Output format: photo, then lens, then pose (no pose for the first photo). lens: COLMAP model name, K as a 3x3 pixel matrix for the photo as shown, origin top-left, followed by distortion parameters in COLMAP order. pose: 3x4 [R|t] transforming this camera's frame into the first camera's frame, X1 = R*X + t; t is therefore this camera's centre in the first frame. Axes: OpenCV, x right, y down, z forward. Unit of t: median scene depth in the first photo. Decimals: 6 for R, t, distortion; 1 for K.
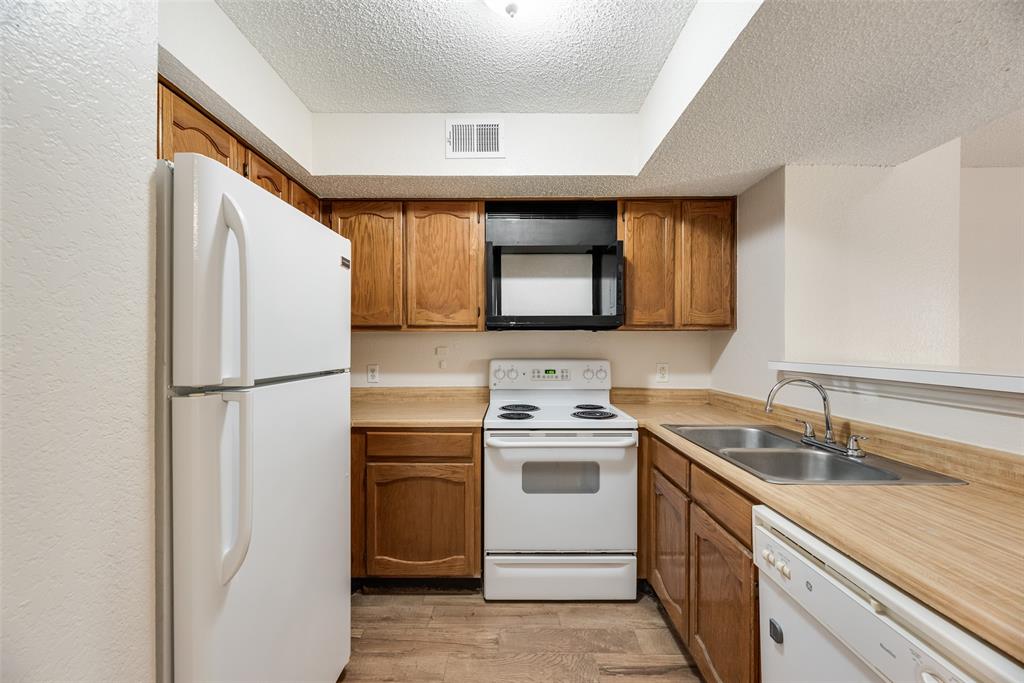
lens RADIAL K [[411.9, 0, 512.0], [0, 411.9, 345.9], [0, 0, 1]] dist [-0.000216, 0.000142]
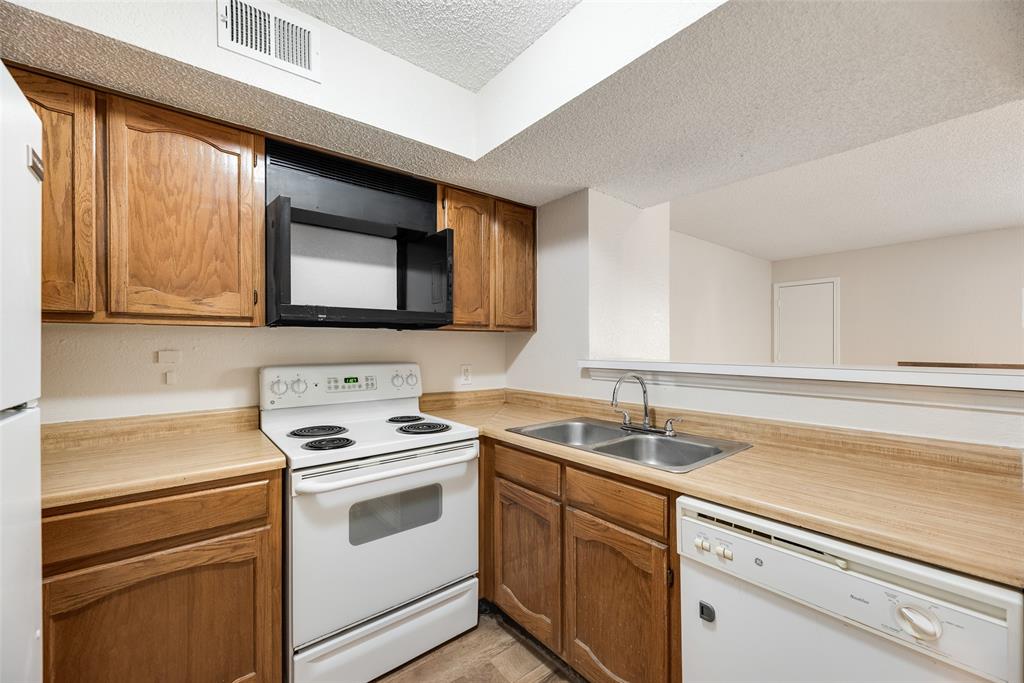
lens RADIAL K [[411.9, 0, 512.0], [0, 411.9, 345.9], [0, 0, 1]] dist [-0.000216, 0.000142]
pose [[0.772227, -0.003236, 0.635338, -0.190091], [0.004466, 0.999990, -0.000335, -0.001454], [-0.635331, 0.003097, 0.772234, 0.213849]]
